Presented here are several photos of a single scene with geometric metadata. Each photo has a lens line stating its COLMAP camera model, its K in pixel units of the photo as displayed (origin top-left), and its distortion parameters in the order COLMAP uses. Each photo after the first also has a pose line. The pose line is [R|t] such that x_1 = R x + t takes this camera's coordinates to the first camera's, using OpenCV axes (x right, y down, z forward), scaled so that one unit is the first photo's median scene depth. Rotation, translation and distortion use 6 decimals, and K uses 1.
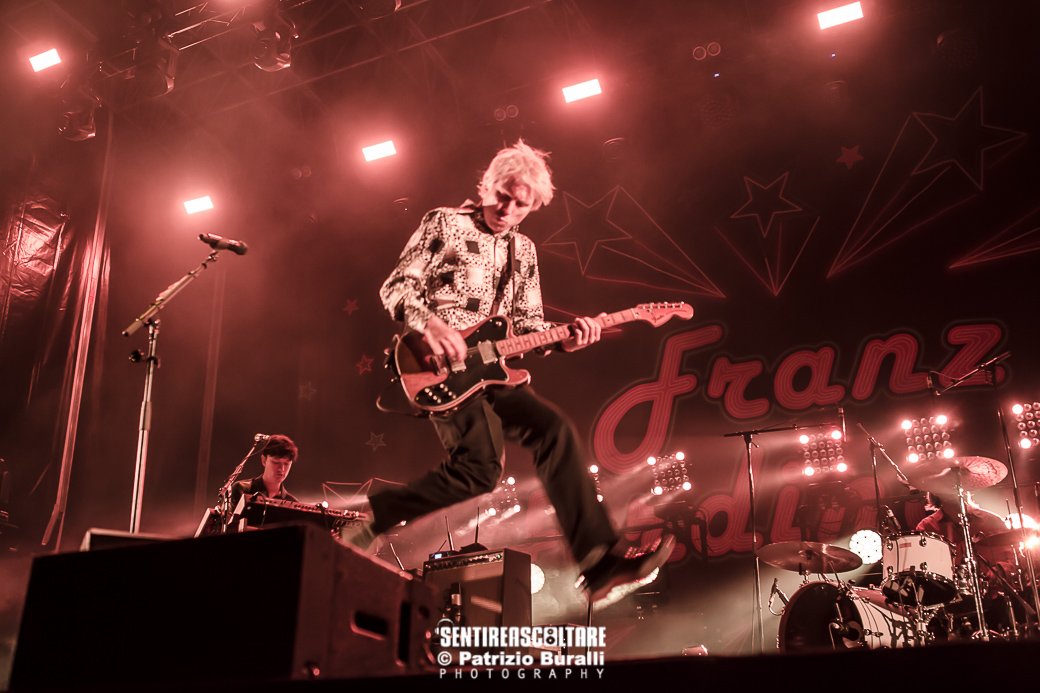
lens RADIAL K [[1068.4, 0, 520.0], [0, 1068.4, 346.5], [0, 0, 1]] dist [0.005422, 0.034717]
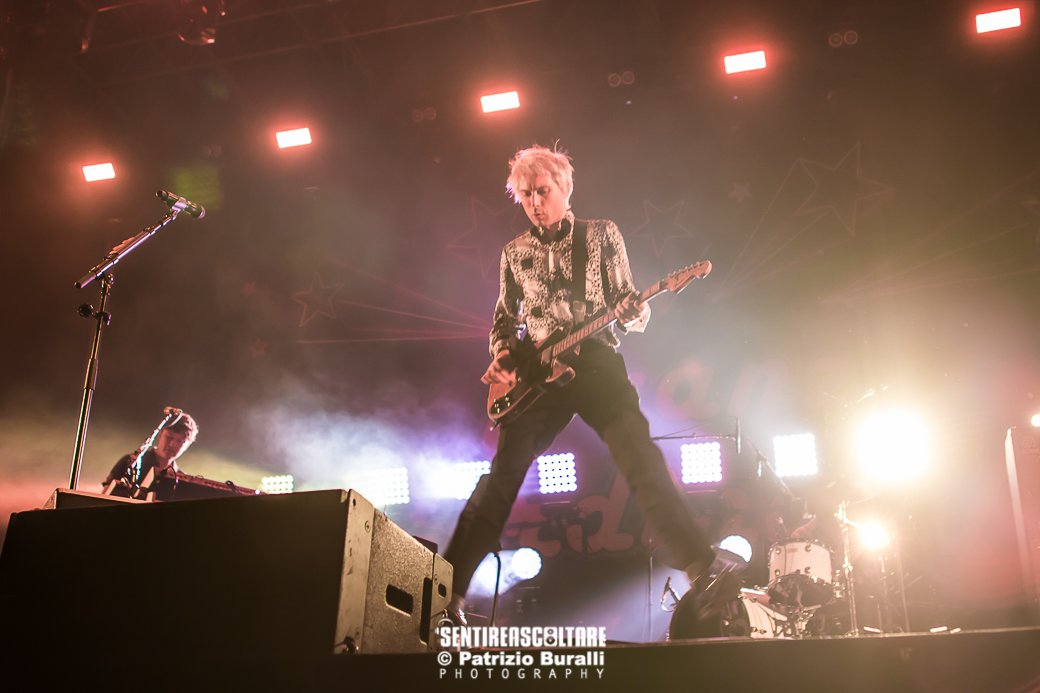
lens RADIAL K [[1008.7, 0, 520.0], [0, 1008.7, 346.5], [0, 0, 1]] dist [-0.040099, -0.003516]
pose [[0.980539, 0.081495, 0.178611, -0.107675], [-0.079268, 0.996661, -0.019582, 0.021493], [-0.179610, 0.005043, 0.983725, 0.048141]]
